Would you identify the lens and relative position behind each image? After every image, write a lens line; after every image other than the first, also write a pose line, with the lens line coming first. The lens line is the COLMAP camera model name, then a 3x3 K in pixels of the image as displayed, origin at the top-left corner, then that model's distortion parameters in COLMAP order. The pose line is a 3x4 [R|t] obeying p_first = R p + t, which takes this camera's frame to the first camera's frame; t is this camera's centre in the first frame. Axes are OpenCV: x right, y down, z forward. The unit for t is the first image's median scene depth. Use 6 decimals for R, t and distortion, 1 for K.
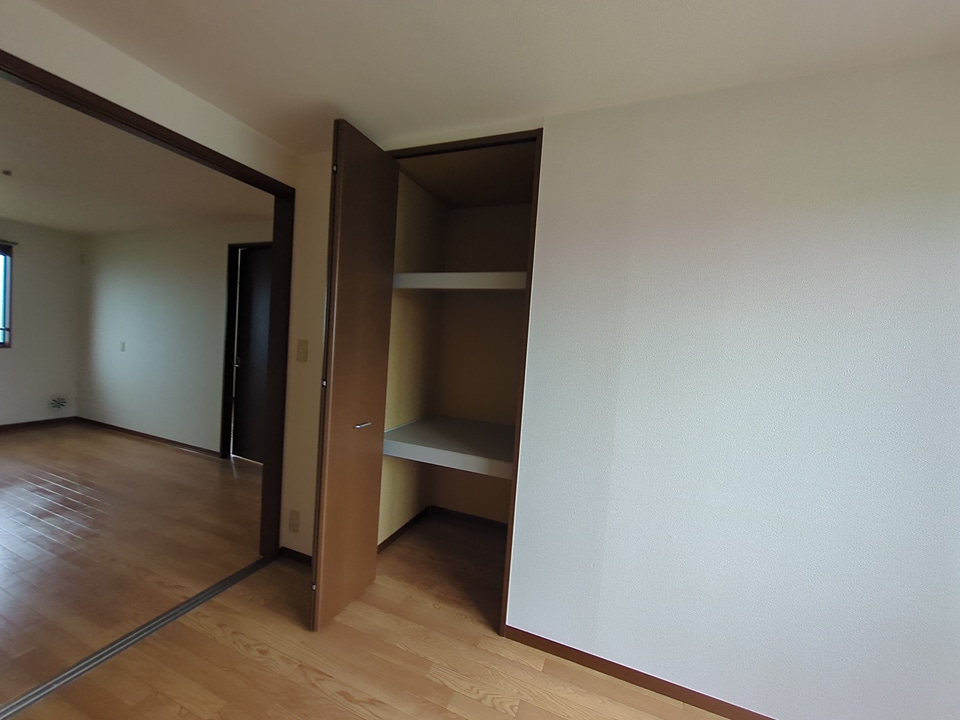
lens RADIAL K [[374.8, 0, 482.3], [0, 374.8, 354.9], [0, 0, 1]] dist [-0.000964, -0.000056]
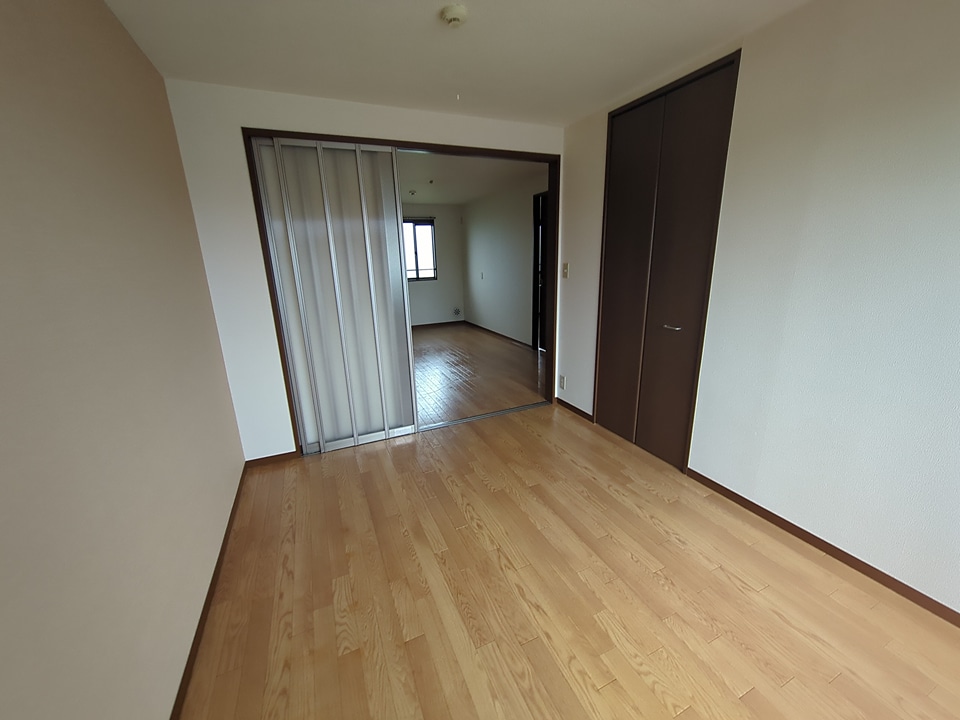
lens RADIAL K [[374.8, 0, 480.3], [0, 374.8, 363.3], [0, 0, 1]] dist [-0.000964, -0.000056]
pose [[0.711362, 0.111256, -0.693964, 0.281910], [0.048420, 0.977288, 0.206312, 0.018521], [0.701156, -0.180364, 0.689819, -0.266770]]
